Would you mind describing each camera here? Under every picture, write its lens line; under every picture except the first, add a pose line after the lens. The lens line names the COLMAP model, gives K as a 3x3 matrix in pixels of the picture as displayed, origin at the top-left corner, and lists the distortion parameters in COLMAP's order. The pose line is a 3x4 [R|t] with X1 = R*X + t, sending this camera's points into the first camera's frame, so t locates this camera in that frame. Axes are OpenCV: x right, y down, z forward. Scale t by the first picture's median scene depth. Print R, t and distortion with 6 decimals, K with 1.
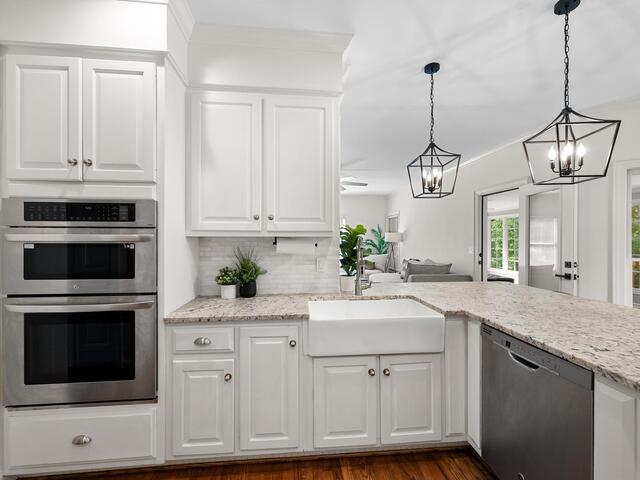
lens RADIAL K [[286.1, 0, 320.1], [0, 286.1, 239.5], [0, 0, 1]] dist [0.005877, -0.000058]
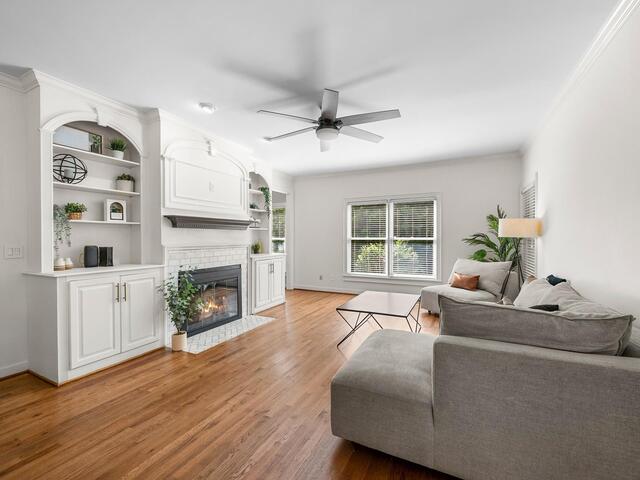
lens RADIAL K [[286.1, 0, 316.0], [0, 286.1, 237.5], [0, 0, 1]] dist [0.005877, -0.000058]
pose [[0.843900, -0.009276, -0.536421, 1.074880], [0.006054, 0.999952, -0.007767, 0.049407], [0.536467, 0.003307, 0.843915, 1.886495]]
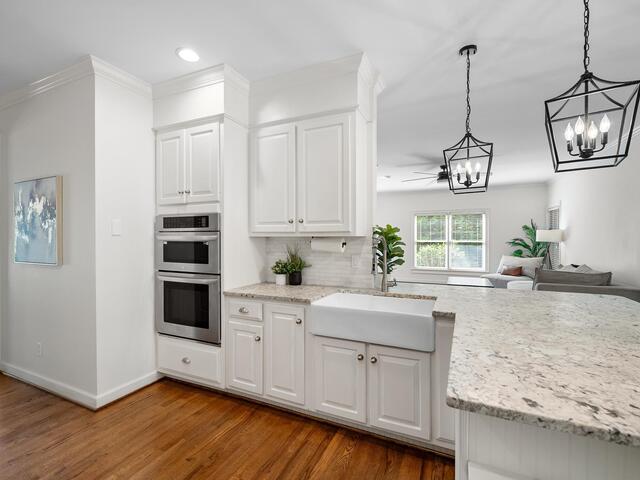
lens RADIAL K [[300.0, 0, 321.4], [0, 300.0, 239.4], [0, 0, 1]] dist [0.008130, -0.000710]
pose [[0.864534, 0.000141, -0.502575, 0.625256], [0.000962, 0.999998, 0.001936, 0.000374], [0.502574, -0.002157, 0.864532, -0.088444]]
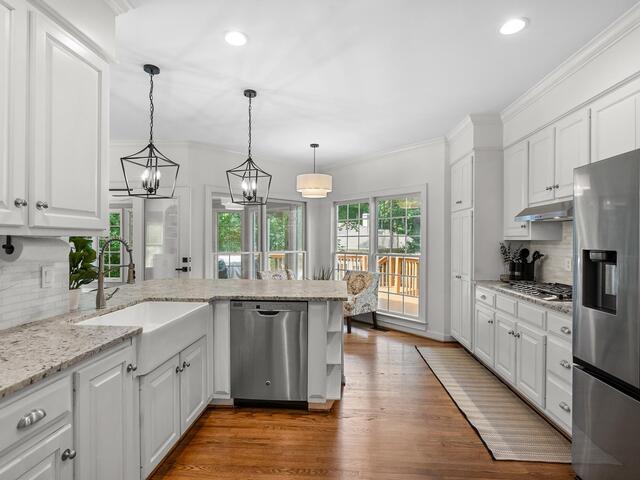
lens RADIAL K [[340.4, 0, 318.7], [0, 340.4, 239.6], [0, 0, 1]] dist [0.015118, 0.000647]
pose [[0.167363, 0.000910, 0.985895, -0.926503], [-0.002318, 0.999997, -0.000530, -0.002550], [-0.985893, -0.002197, 0.167364, 0.294673]]
